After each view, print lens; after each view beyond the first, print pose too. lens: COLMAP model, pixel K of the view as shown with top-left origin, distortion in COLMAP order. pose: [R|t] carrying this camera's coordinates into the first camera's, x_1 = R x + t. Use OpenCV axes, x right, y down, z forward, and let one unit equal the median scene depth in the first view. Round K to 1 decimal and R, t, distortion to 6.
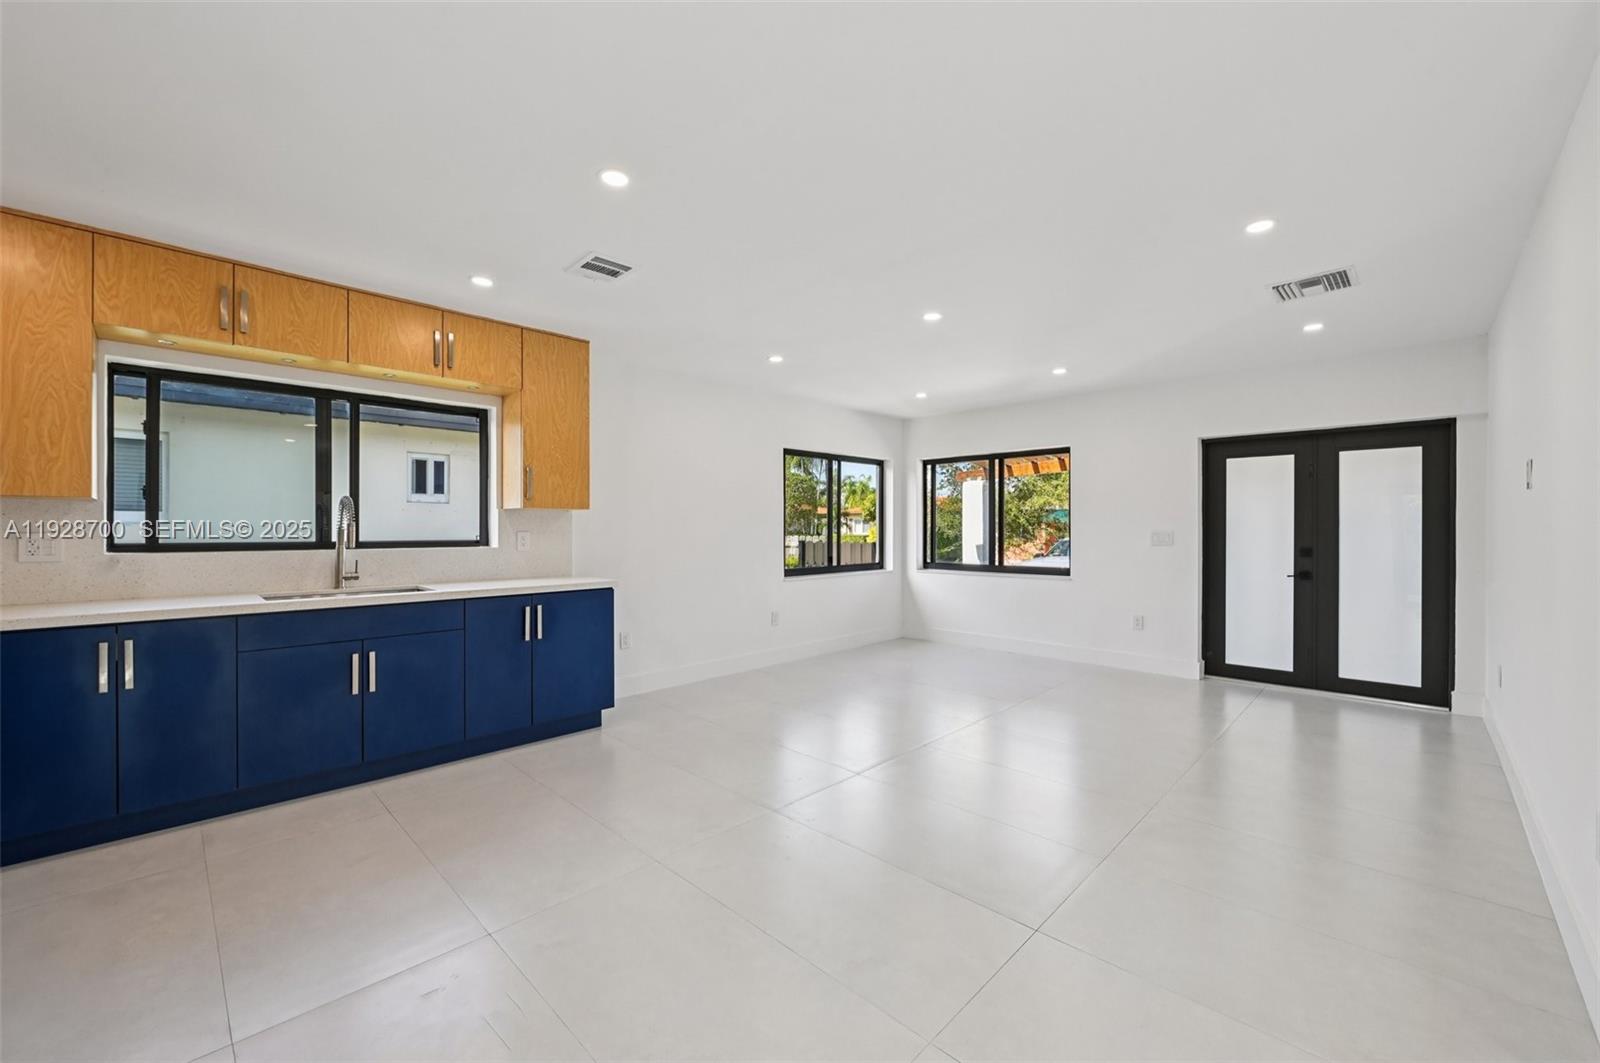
lens RADIAL K [[633.9, 0, 800.0], [0, 633.9, 531.5], [0, 0, 1]] dist [-0.006298, -0.000056]
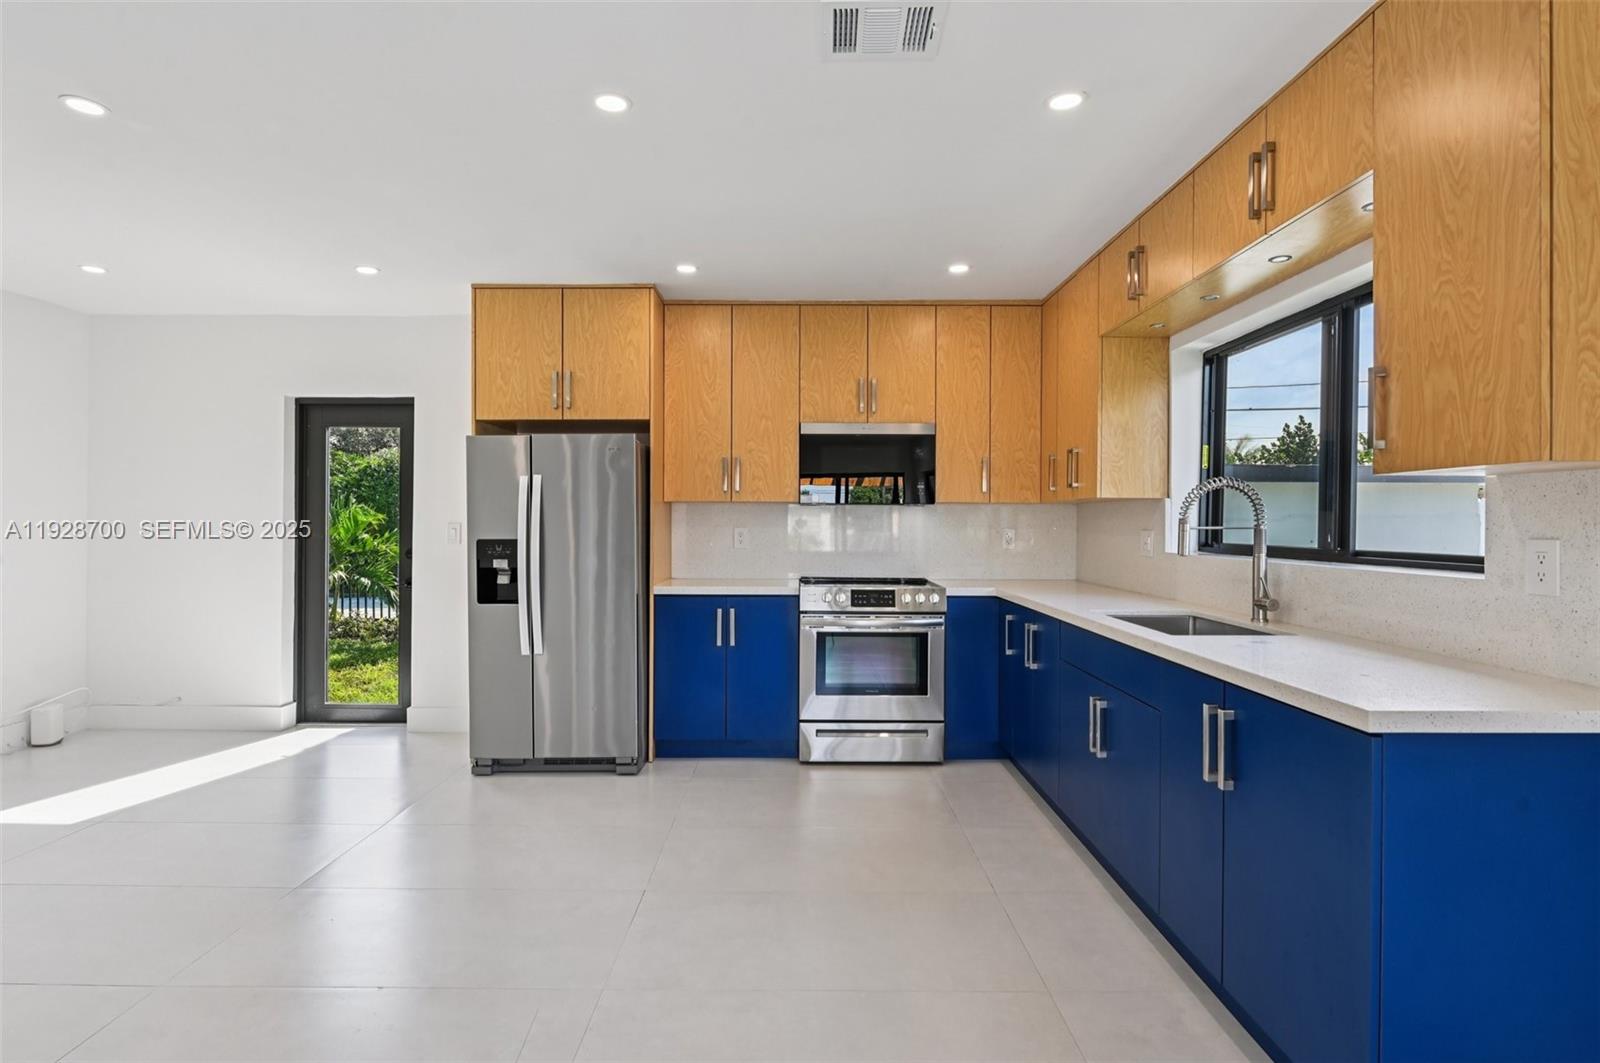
lens RADIAL K [[826.5, 0, 793.4], [0, 826.5, 525.0], [0, 0, 1]] dist [0.000201, 0.001647]
pose [[-0.717237, -0.001755, -0.696827, 0.169877], [-0.008164, 0.999949, 0.005884, -0.007271], [0.696781, 0.009908, -0.717215, 1.126173]]
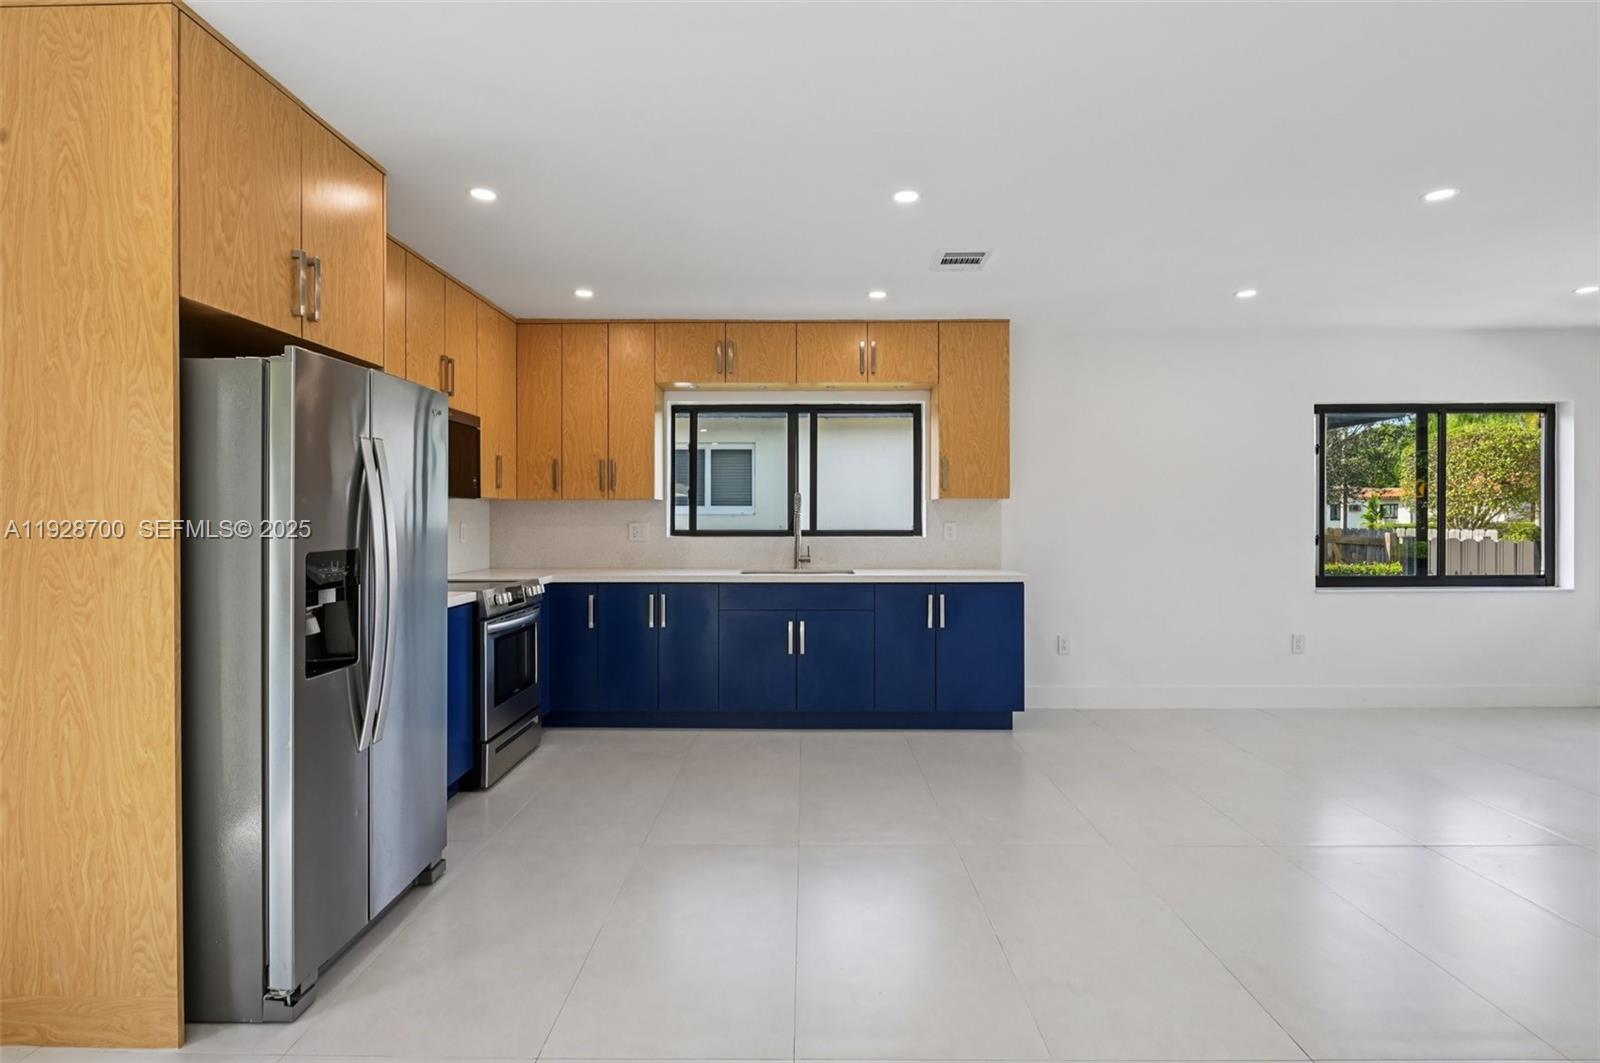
lens RADIAL K [[786.7, 0, 800.7], [0, 786.7, 519.2], [0, 0, 1]] dist [-0.000934, -0.000092]
pose [[0.695154, -0.001107, -0.718860, 0.317995], [-0.001531, 0.999994, -0.003020, -0.000220], [0.718860, 0.003200, 0.695148, -0.038108]]
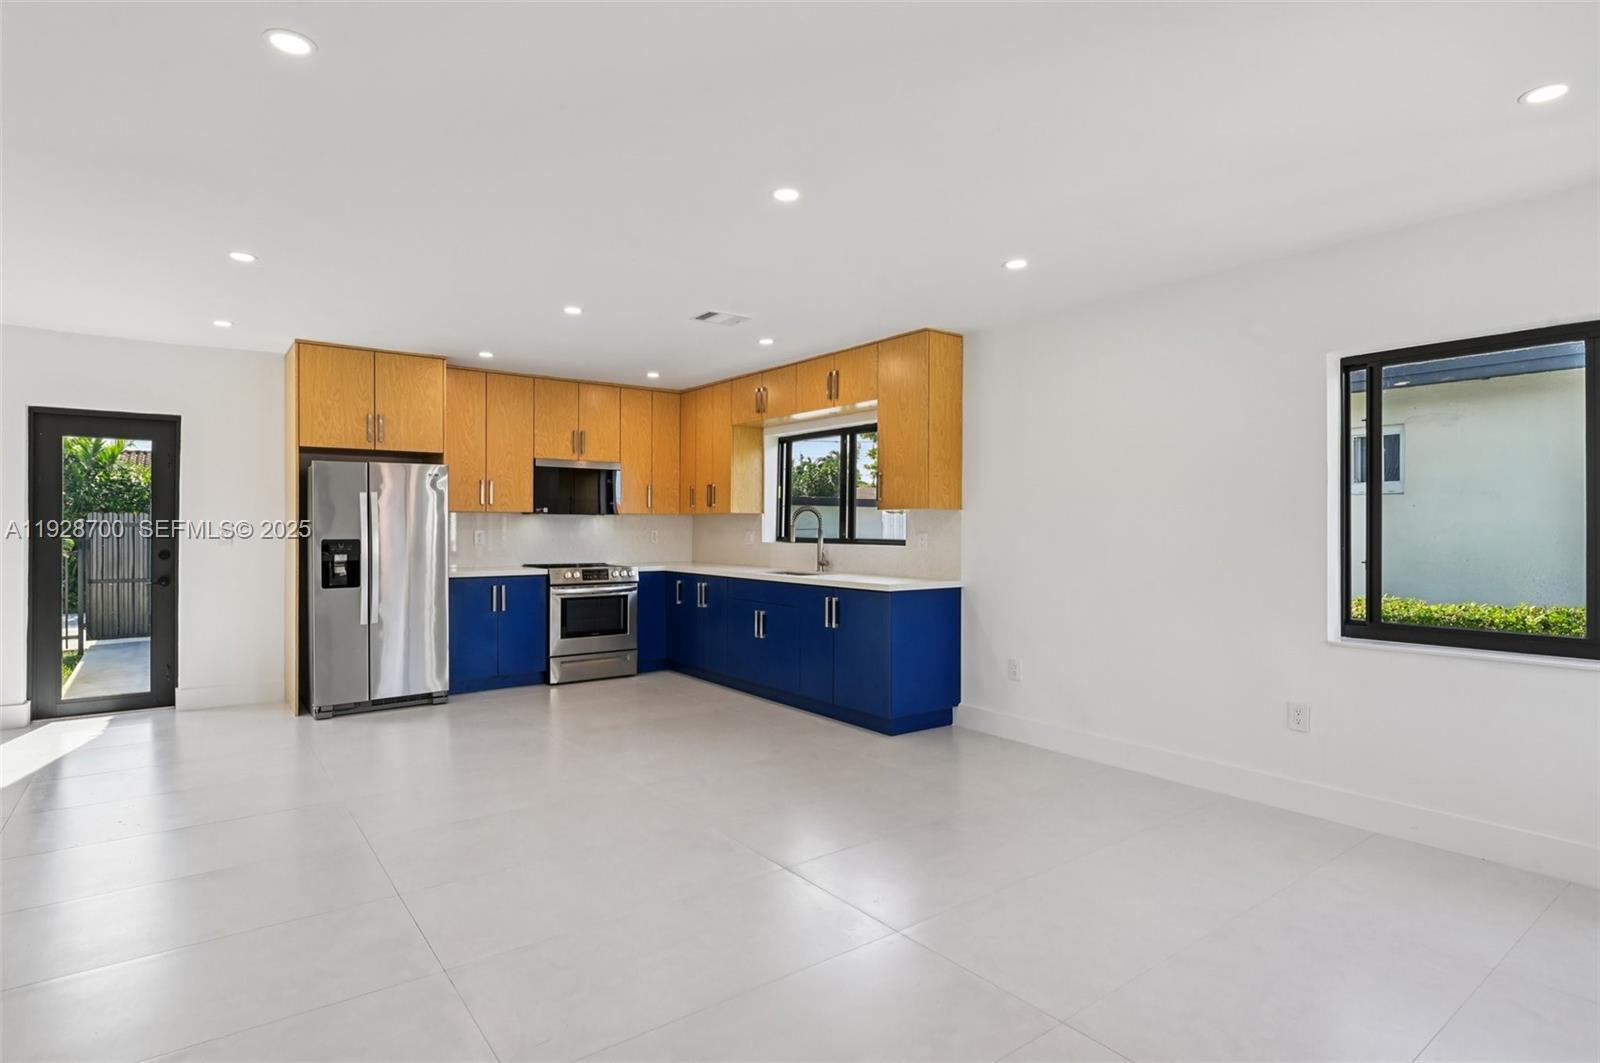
lens RADIAL K [[826.5, 0, 793.4], [0, 826.5, 525.0], [0, 0, 1]] dist [0.000201, 0.001647]
pose [[-0.151349, -0.003353, -0.988475, 0.976531], [-0.008188, 0.999964, -0.002138, -0.007514], [0.988446, 0.007770, -0.151371, 1.080771]]
